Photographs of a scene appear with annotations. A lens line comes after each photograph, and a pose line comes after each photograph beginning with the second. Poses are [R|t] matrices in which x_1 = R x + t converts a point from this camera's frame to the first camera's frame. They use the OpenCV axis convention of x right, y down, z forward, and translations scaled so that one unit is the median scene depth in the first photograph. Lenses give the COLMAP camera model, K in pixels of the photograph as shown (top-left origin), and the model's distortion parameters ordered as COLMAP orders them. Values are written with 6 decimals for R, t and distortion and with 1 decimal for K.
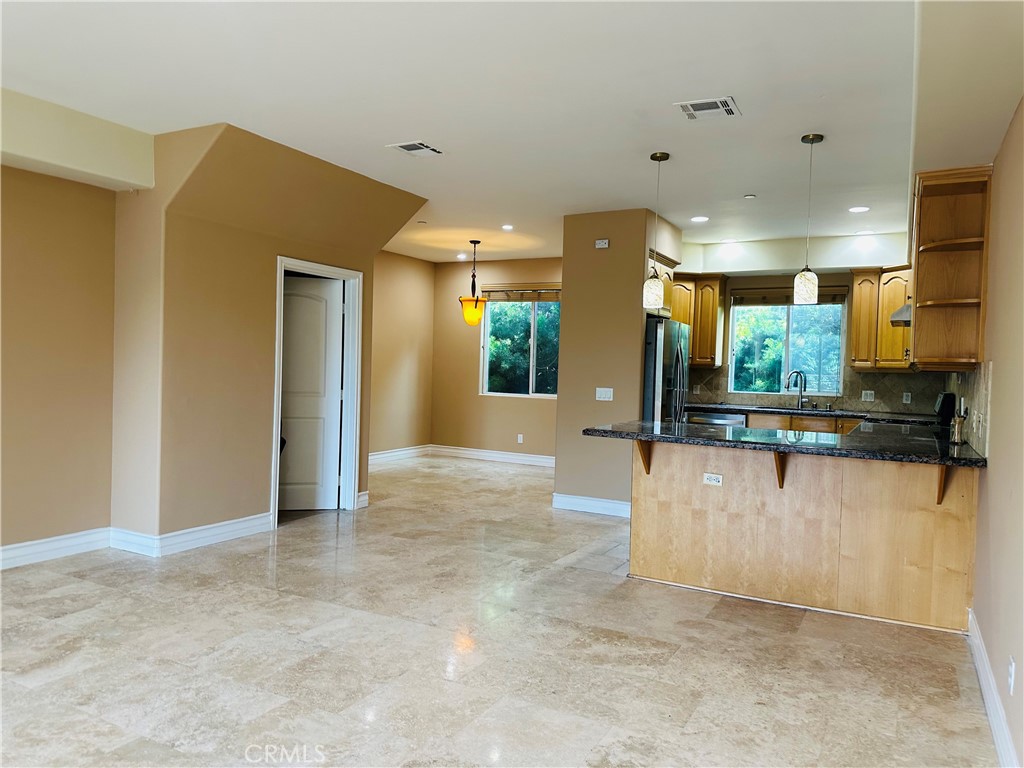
lens RADIAL K [[717.7, 0, 510.0], [0, 717.7, 374.0], [0, 0, 1]] dist [0.087296, -0.150922]
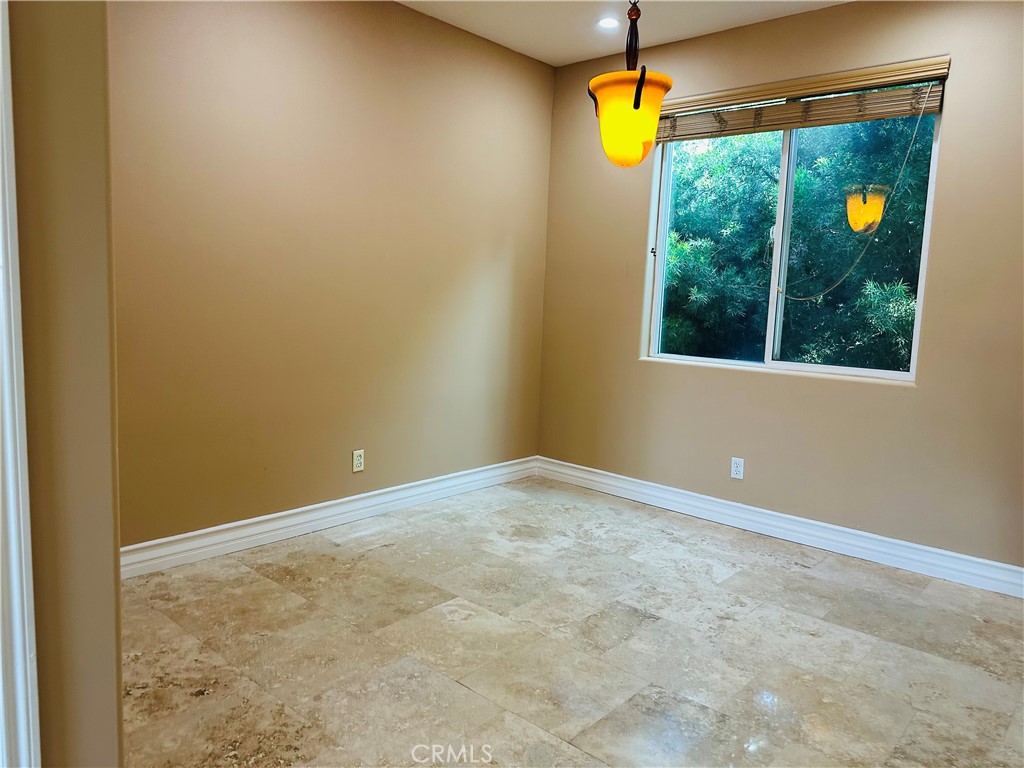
lens RADIAL K [[723.0, 0, 511.9], [0, 723.0, 362.4], [0, 0, 1]] dist [0.094824, -0.146293]
pose [[0.975244, 0.029220, -0.219194, -0.029442], [-0.014742, 0.997617, 0.067399, 0.001878], [0.220641, -0.062500, 0.973351, 0.722063]]
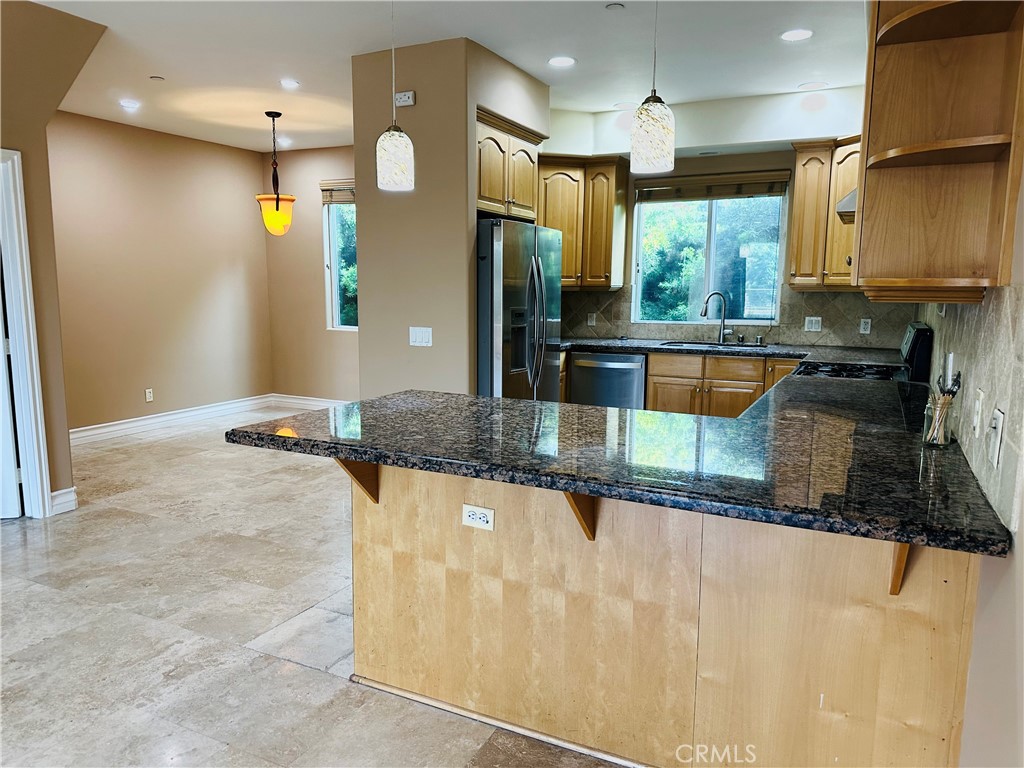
lens RADIAL K [[727.4, 0, 512.0], [0, 727.4, 384.0], [0, 0, 1]] dist [0.098288, -0.154023]
pose [[0.998933, -0.026050, 0.038133, 0.165285], [0.021072, 0.991860, 0.125581, -0.009856], [-0.041094, -0.124644, 0.991350, 0.277932]]
